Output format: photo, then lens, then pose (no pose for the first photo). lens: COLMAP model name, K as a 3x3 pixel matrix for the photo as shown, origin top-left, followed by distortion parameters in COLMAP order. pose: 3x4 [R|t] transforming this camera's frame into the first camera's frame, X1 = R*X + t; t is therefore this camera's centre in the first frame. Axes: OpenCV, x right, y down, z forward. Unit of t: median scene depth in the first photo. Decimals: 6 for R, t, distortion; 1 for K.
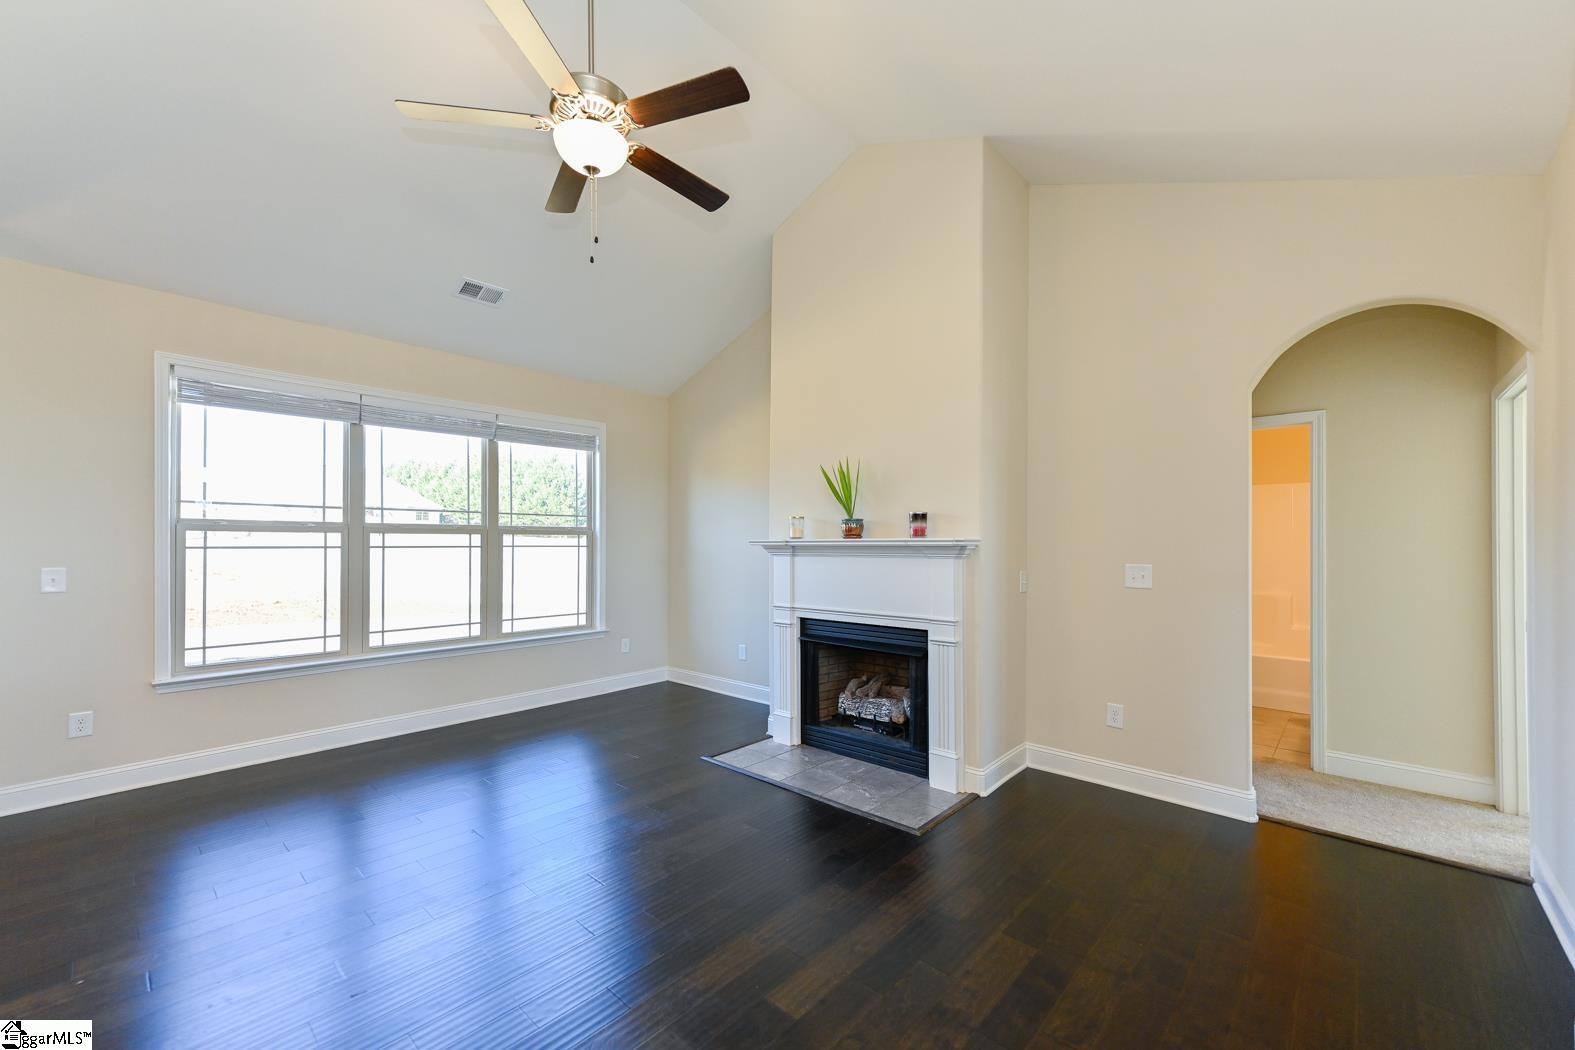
lens RADIAL K [[626.2, 0, 789.1], [0, 626.2, 540.7], [0, 0, 1]] dist [0.007961, -0.000031]
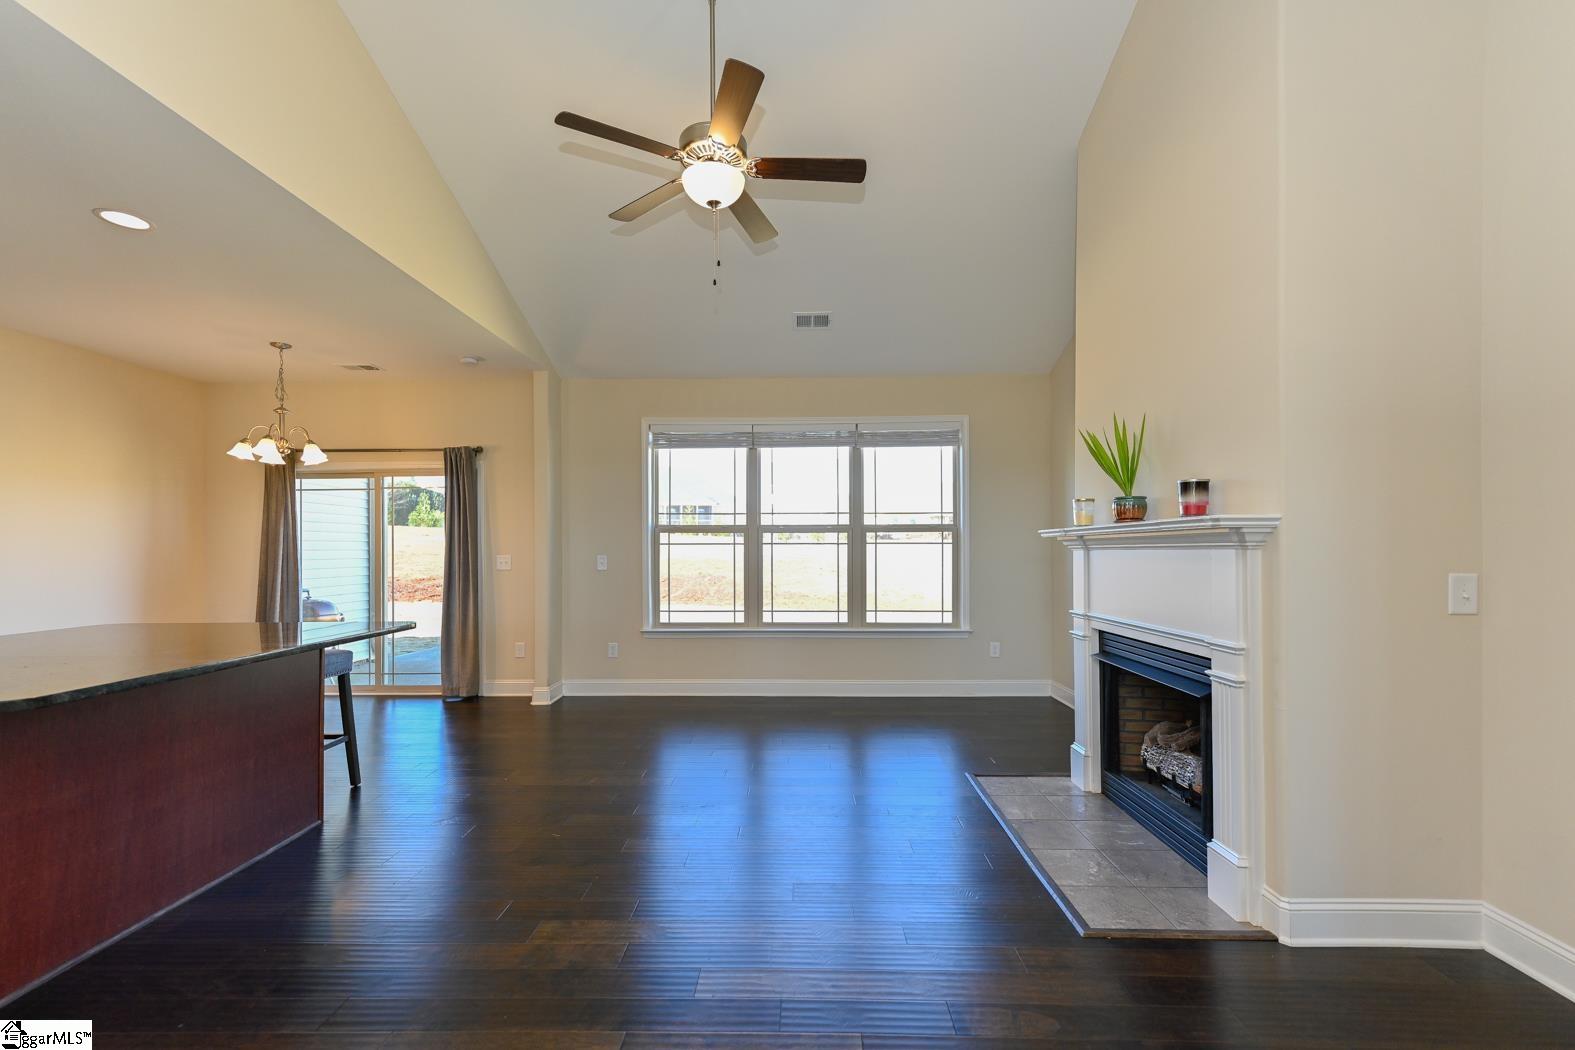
lens RADIAL K [[651.5, 0, 788.7], [0, 651.5, 547.1], [0, 0, 1]] dist [0.001253, -0.000069]
pose [[0.653417, -0.005601, -0.756977, 0.379074], [0.006182, 0.999979, -0.002063, 0.020720], [0.756973, -0.003331, 0.653438, 0.186475]]
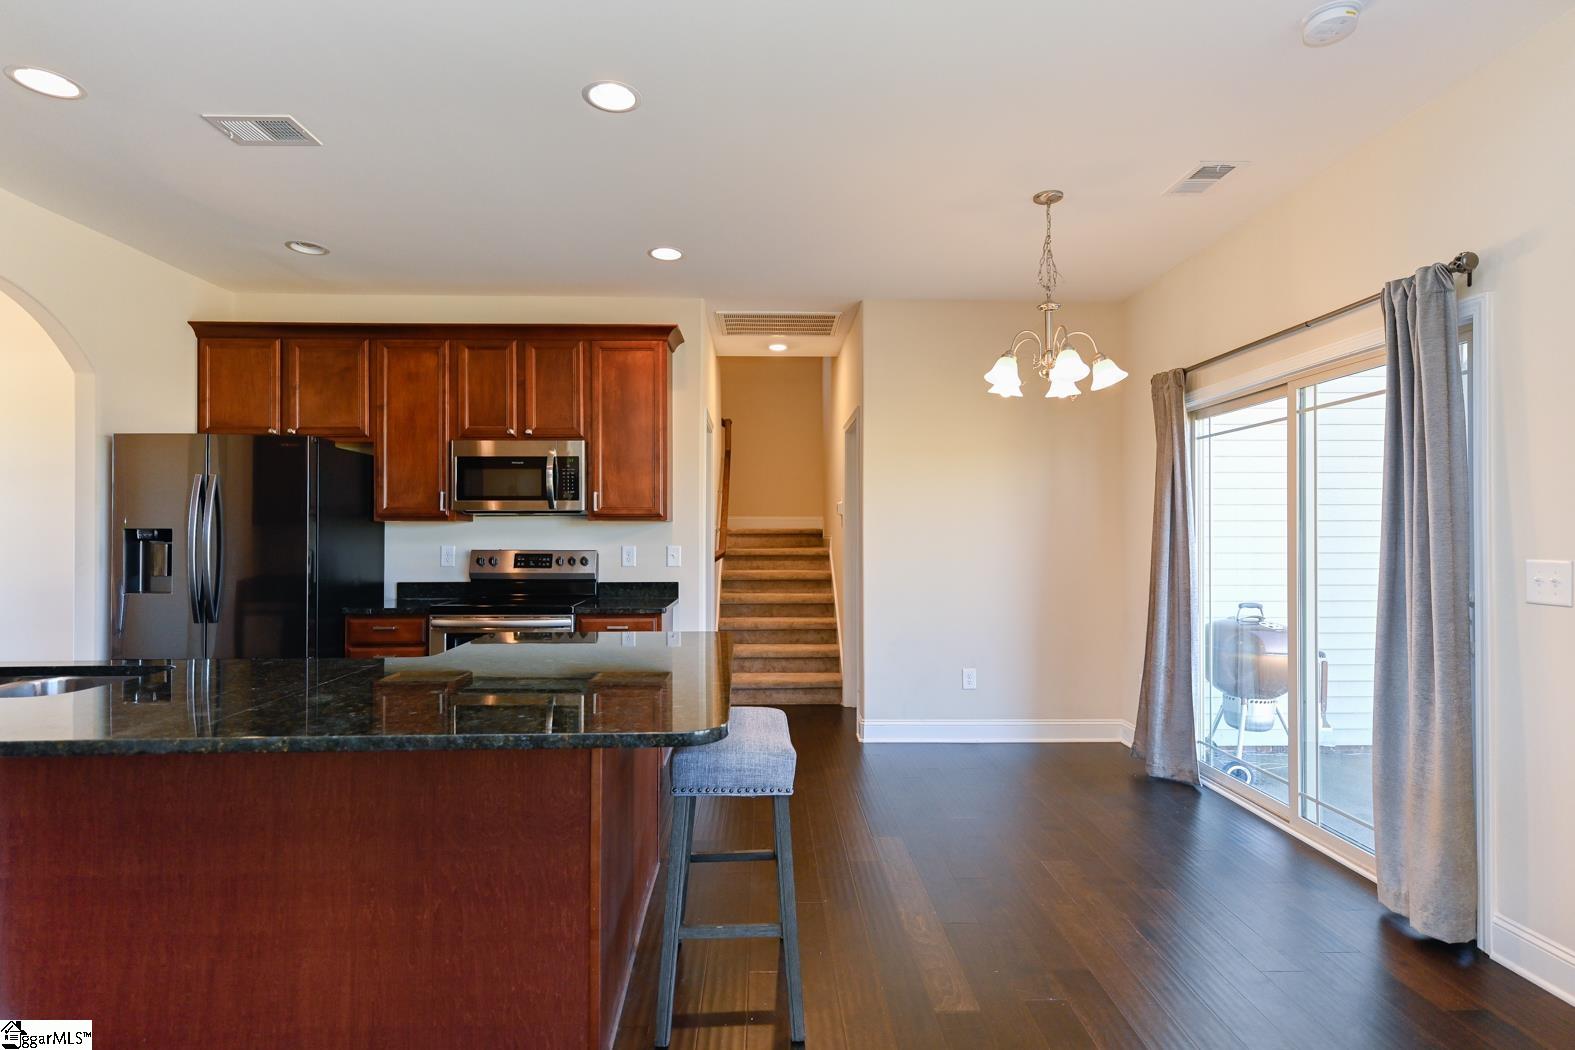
lens RADIAL K [[778.6, 0, 787.5], [0, 778.6, 525.0], [0, 0, 1]] dist [0.013767, 0.000266]
pose [[-0.722958, -0.008603, -0.690839, -0.289802], [-0.000418, 0.999928, -0.012015, 0.015137], [0.690892, -0.008398, -0.722909, 0.658875]]
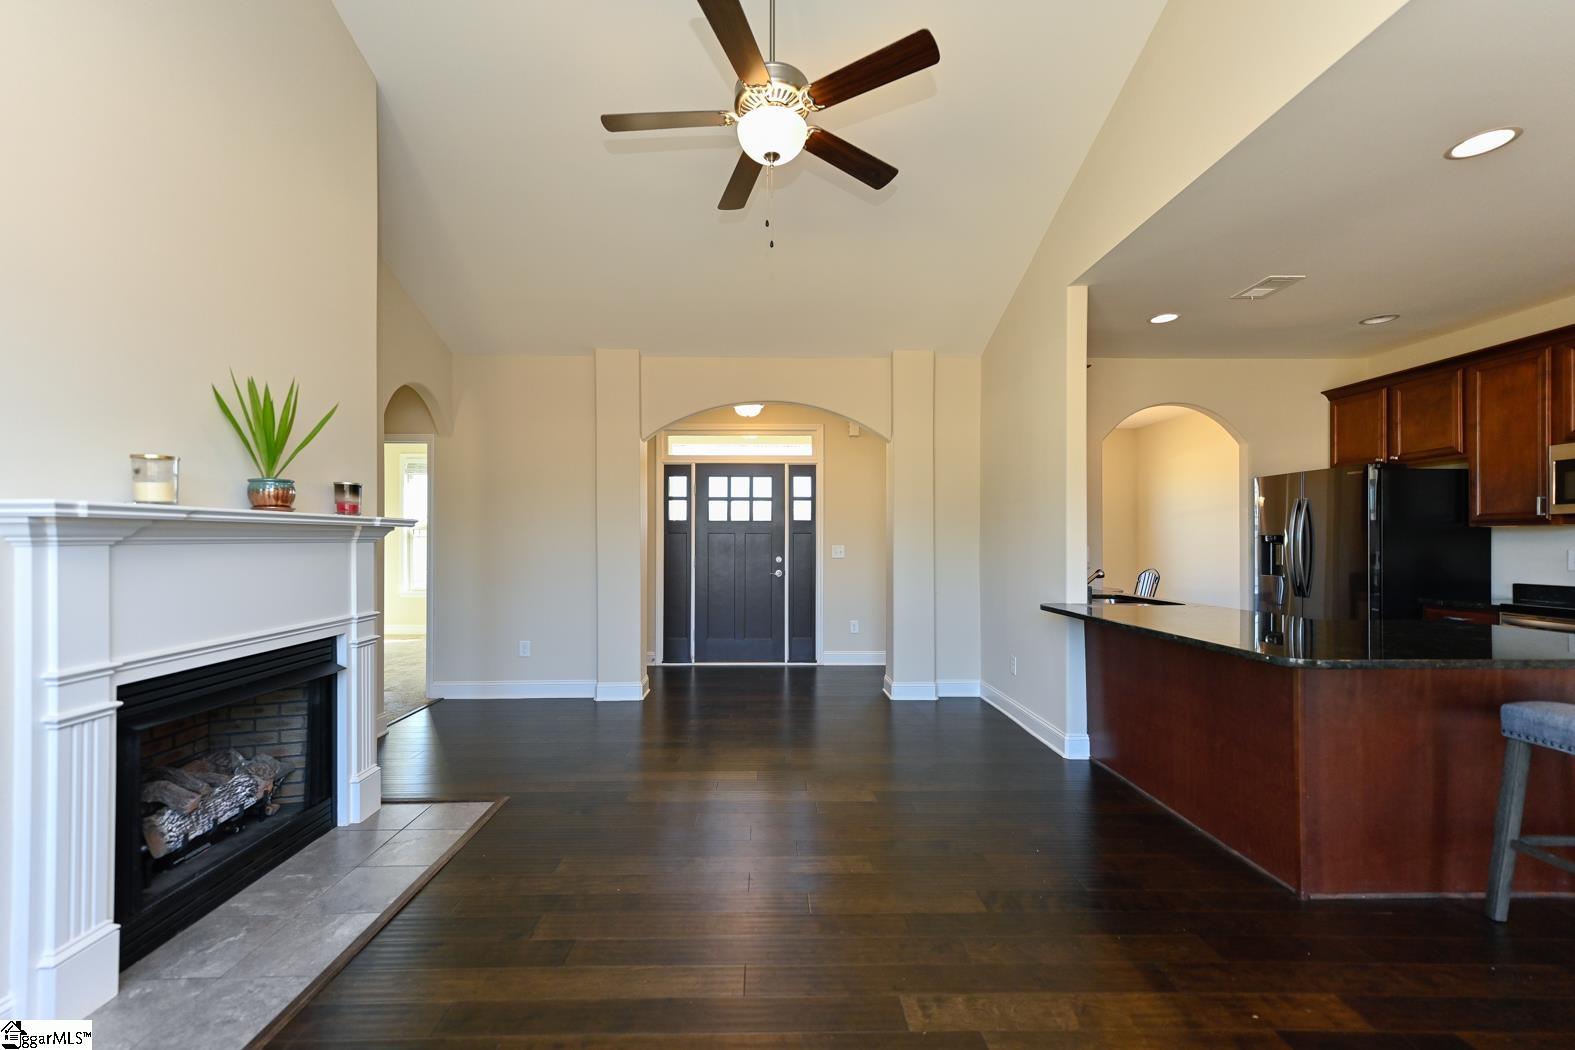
lens RADIAL K [[621.8, 0, 768.1], [0, 621.8, 542.8], [0, 0, 1]] dist [0.007022, 0.000048]
pose [[-0.676737, -0.003959, 0.736215, -0.604406], [-0.001934, 0.999992, 0.003599, 0.020779], [-0.736223, 0.001012, -0.676739, 0.962877]]
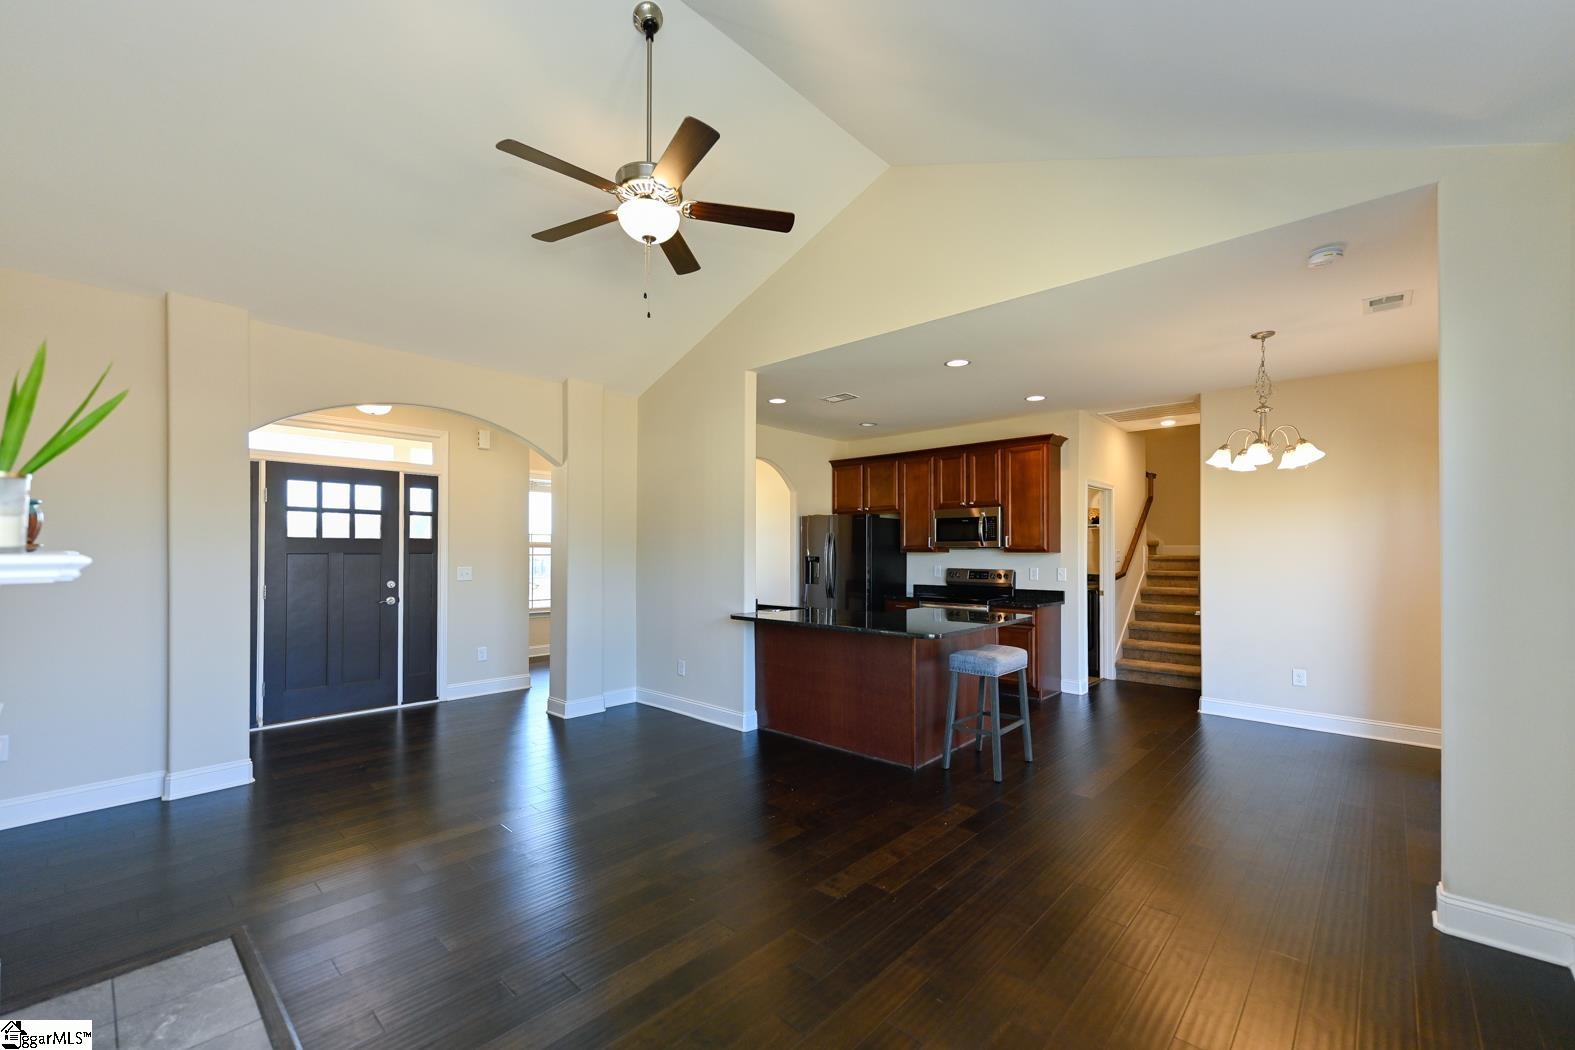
lens RADIAL K [[651.5, 0, 788.7], [0, 651.5, 547.1], [0, 0, 1]] dist [0.001253, -0.000069]
pose [[-0.999953, -0.003891, 0.008868, -0.335431], [-0.003959, 0.999963, -0.007675, -0.003109], [-0.008838, -0.007710, -0.999931, 1.256326]]
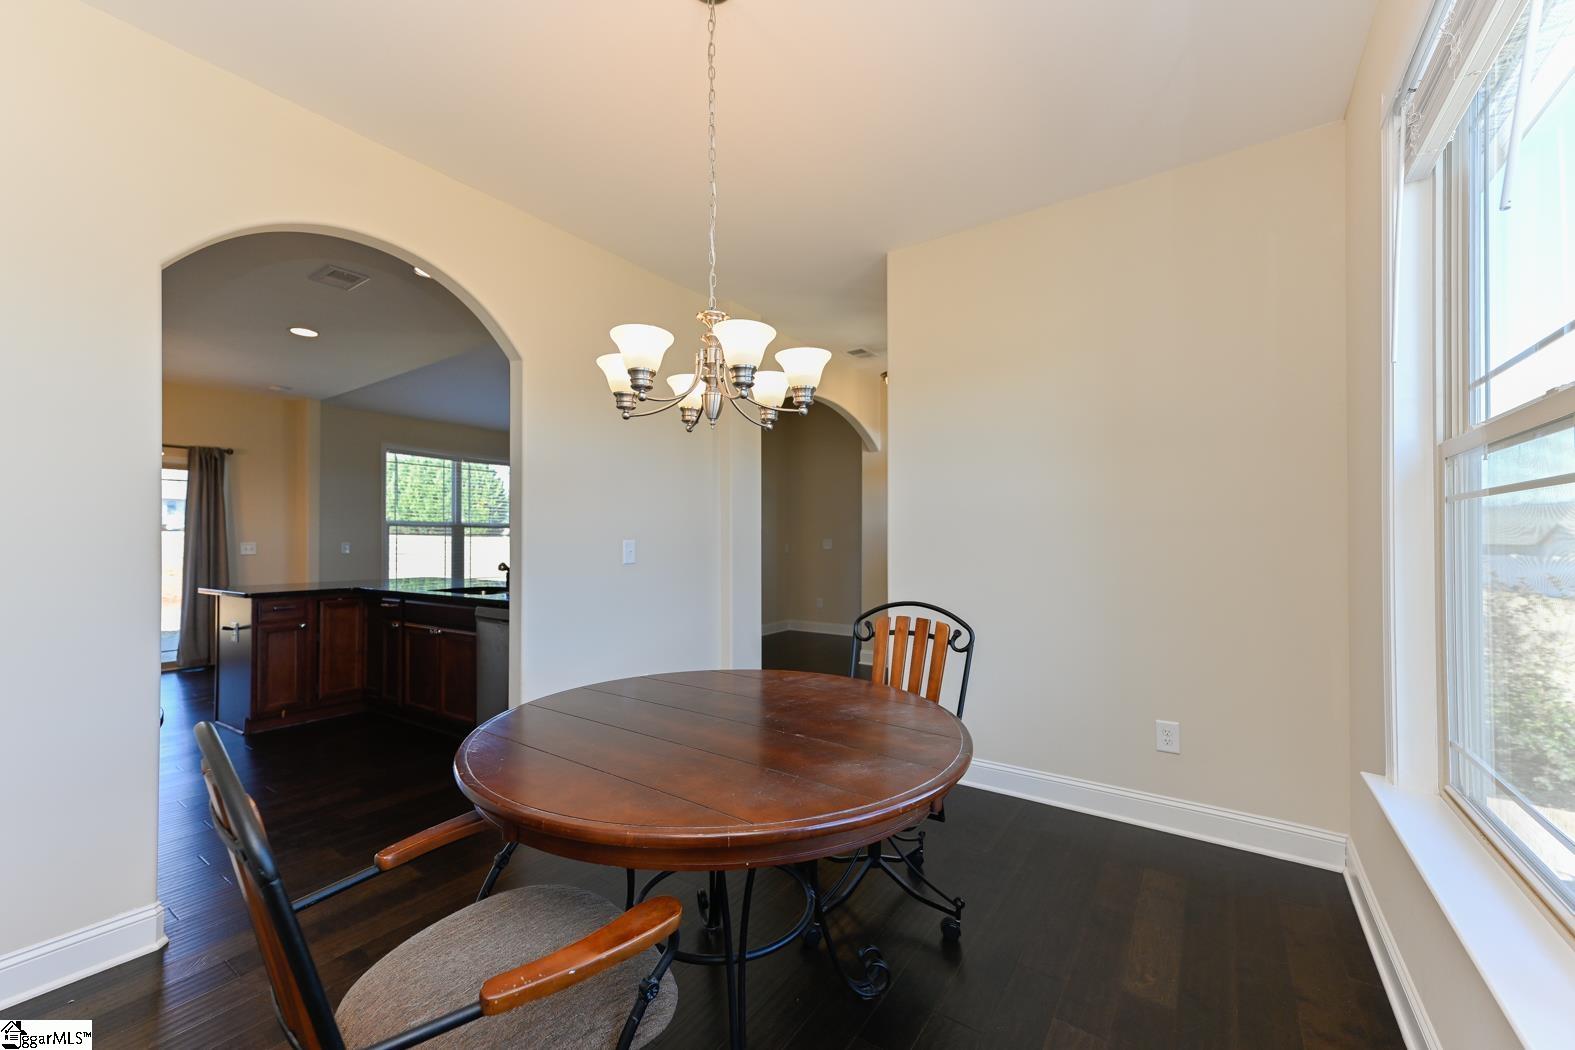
lens RADIAL K [[626.2, 0, 789.1], [0, 626.2, 540.7], [0, 0, 1]] dist [0.007961, -0.000031]
pose [[0.991487, 0.013118, 0.129541, 0.072244], [-0.015020, 0.999793, 0.013716, -0.013638], [-0.129334, -0.015545, 0.991479, -1.076881]]
